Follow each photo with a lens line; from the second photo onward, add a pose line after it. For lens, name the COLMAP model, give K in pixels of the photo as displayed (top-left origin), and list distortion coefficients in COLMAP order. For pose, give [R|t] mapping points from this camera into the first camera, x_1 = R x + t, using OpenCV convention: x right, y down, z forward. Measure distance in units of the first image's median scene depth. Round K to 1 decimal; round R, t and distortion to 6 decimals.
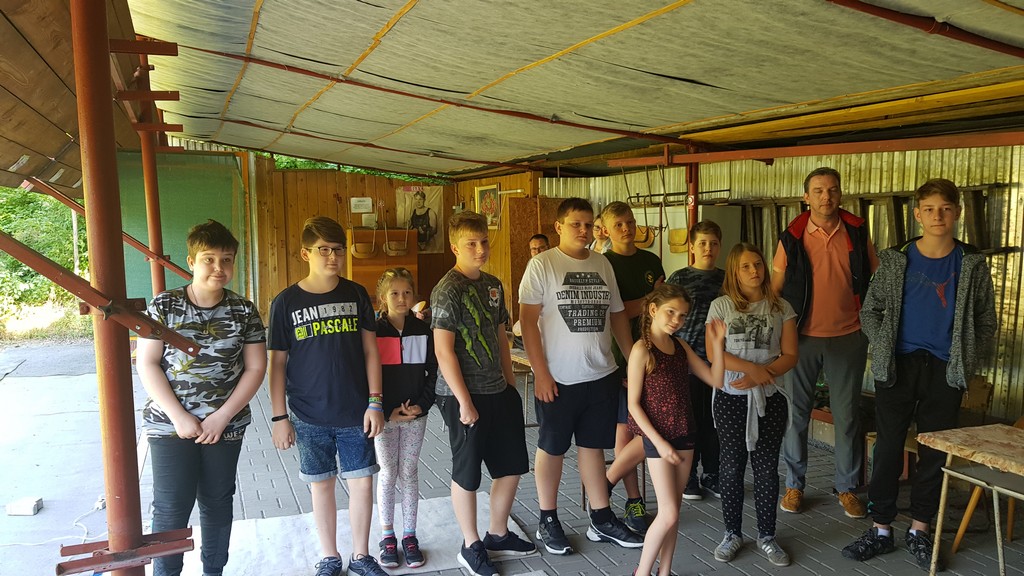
lens RADIAL K [[800.6, 0, 491.7], [0, 800.6, 294.6], [0, 0, 1]] dist [0.060648, -0.108497]
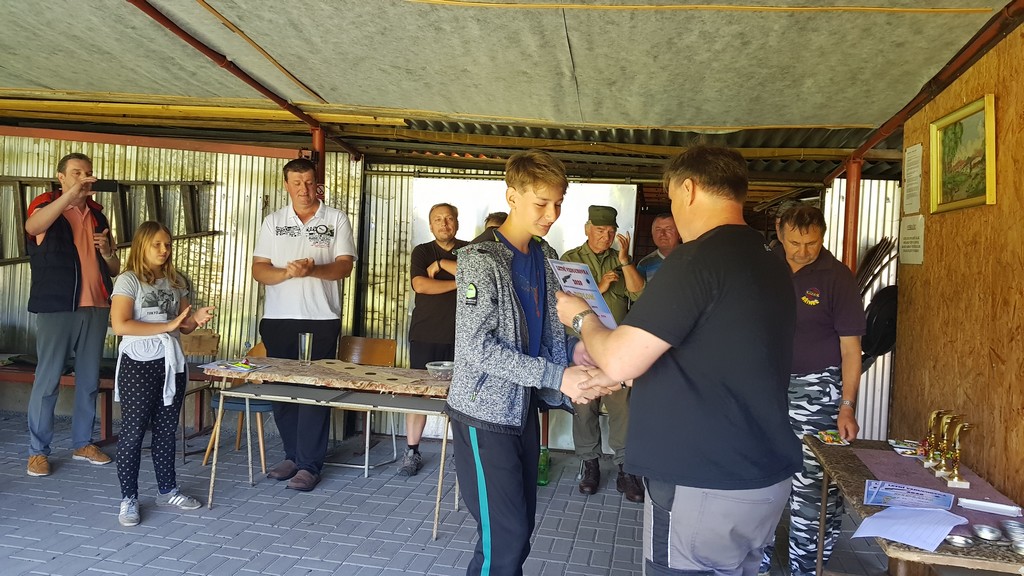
lens RADIAL K [[800.6, 0, 511.4], [0, 800.6, 275.1], [0, 0, 1]] dist [0.060648, -0.108497]
pose [[0.506667, -0.009055, 0.862094, -0.222504], [0.021564, 0.999765, -0.002173, 0.023640], [-0.861872, 0.019691, 0.506744, -0.059943]]
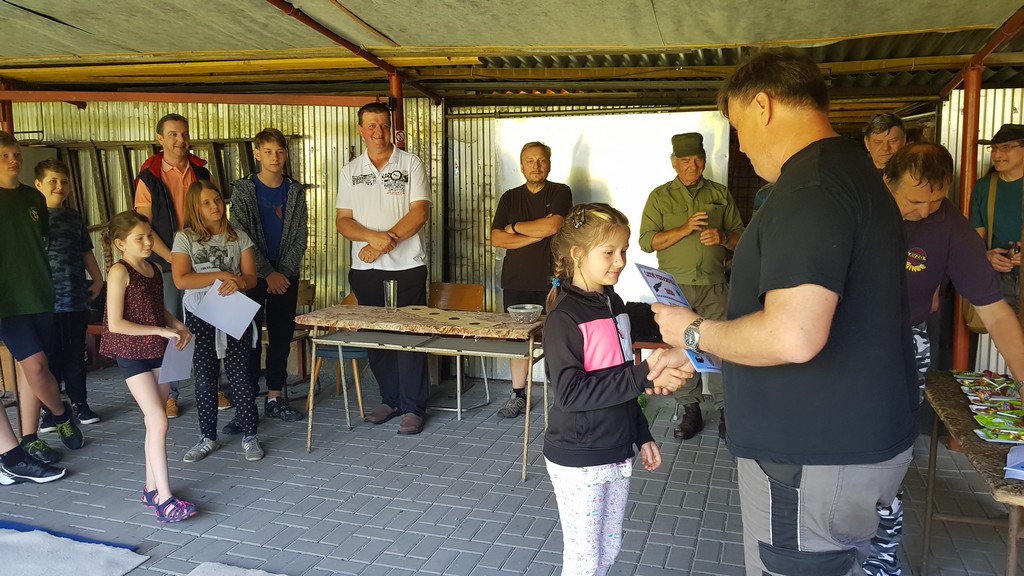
lens RADIAL K [[800.6, 0, 509.5], [0, 800.6, 279.2], [0, 0, 1]] dist [0.060648, -0.108497]
pose [[0.614818, -0.092840, 0.783185, -0.188931], [0.066565, 0.995612, 0.065766, 0.029796], [-0.785855, 0.011698, 0.618300, -0.068356]]
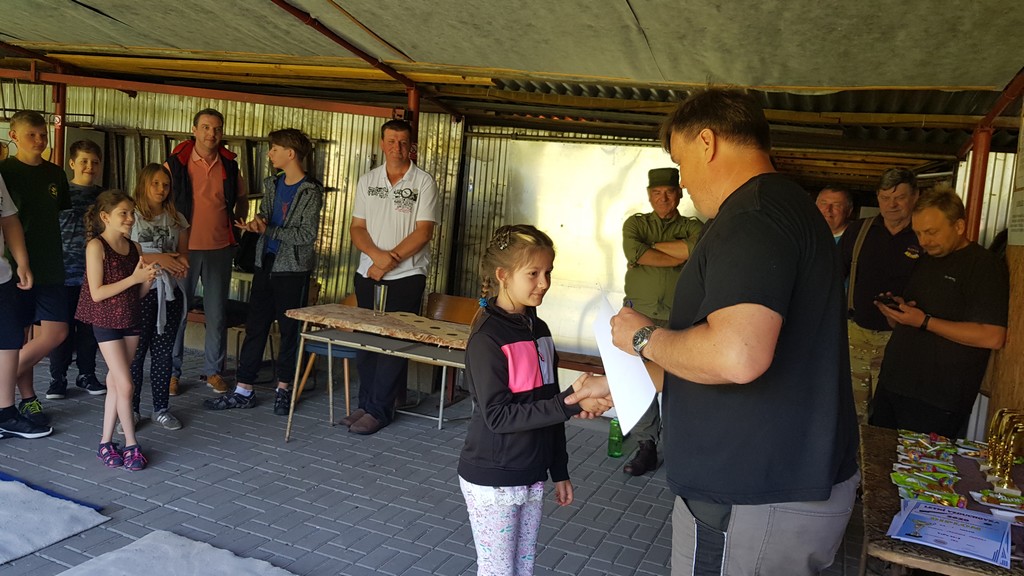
lens RADIAL K [[800.6, 0, 492.9], [0, 800.6, 282.3], [0, 0, 1]] dist [0.060648, -0.108497]
pose [[0.681623, -0.008508, 0.731654, -0.159239], [-0.031705, 0.998650, 0.041150, 0.035711], [-0.731016, -0.051246, 0.680433, -0.134239]]
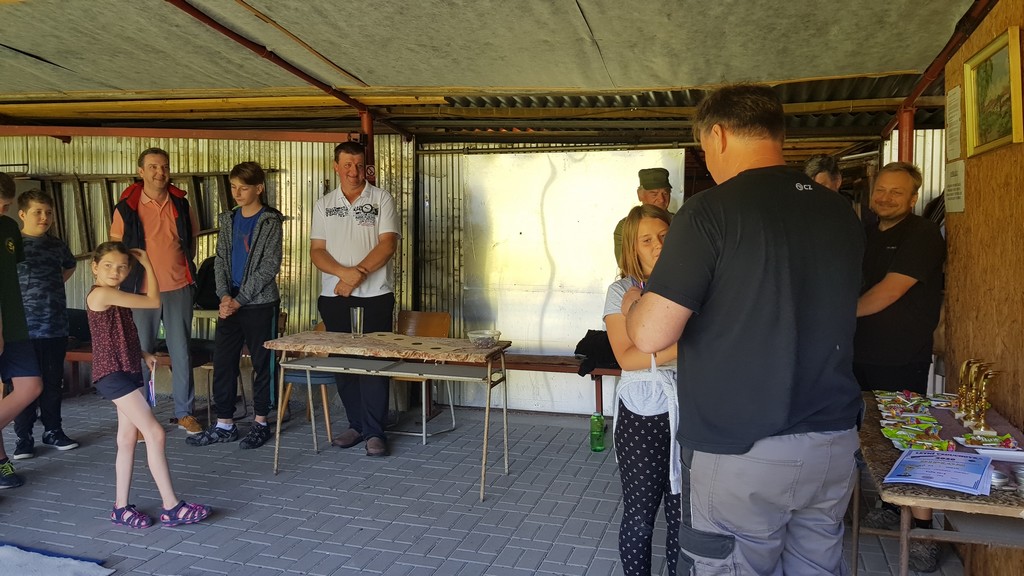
lens RADIAL K [[800.6, 0, 503.1], [0, 800.6, 270.8], [0, 0, 1]] dist [0.060648, -0.108497]
pose [[0.606810, -0.048180, 0.793386, -0.205513], [0.062205, 0.997978, 0.013028, 0.036994], [-0.792409, 0.041447, 0.608580, -0.115238]]
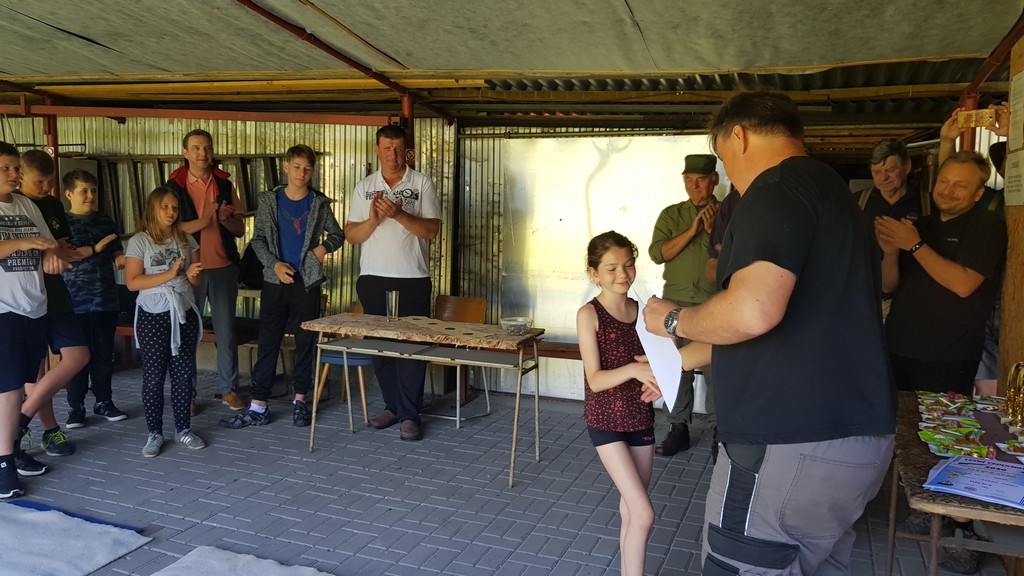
lens RADIAL K [[800.6, 0, 490.8], [0, 800.6, 284.9], [0, 0, 1]] dist [0.060648, -0.108497]
pose [[0.667861, -0.061546, 0.741737, -0.189119], [0.042277, 0.998103, 0.044752, 0.036968], [-0.743085, 0.001470, 0.669196, -0.124333]]
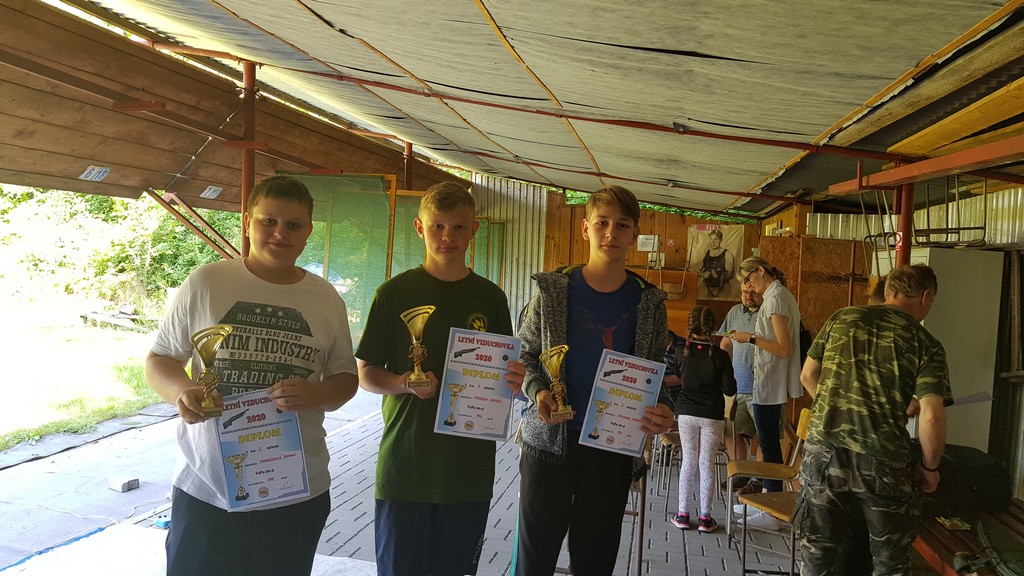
lens RADIAL K [[800.6, 0, 508.2], [0, 800.6, 287.0], [0, 0, 1]] dist [0.060648, -0.108497]
pose [[0.856075, 0.063329, -0.512957, 0.412430], [-0.098914, 0.994195, -0.042336, -0.011932], [0.507298, 0.086982, 0.857370, 0.276523]]
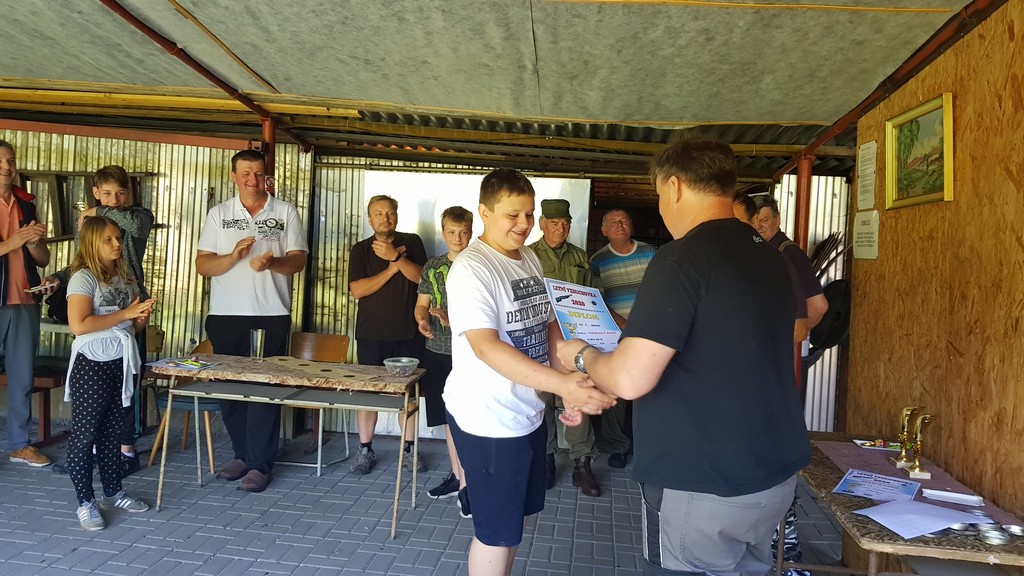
lens RADIAL K [[800.6, 0, 500.3], [0, 800.6, 270.5], [0, 0, 1]] dist [0.060648, -0.108497]
pose [[0.452887, -0.011007, 0.891500, -0.225976], [0.021986, 0.999758, 0.001175, 0.022413], [-0.891297, 0.019068, 0.453019, -0.038983]]
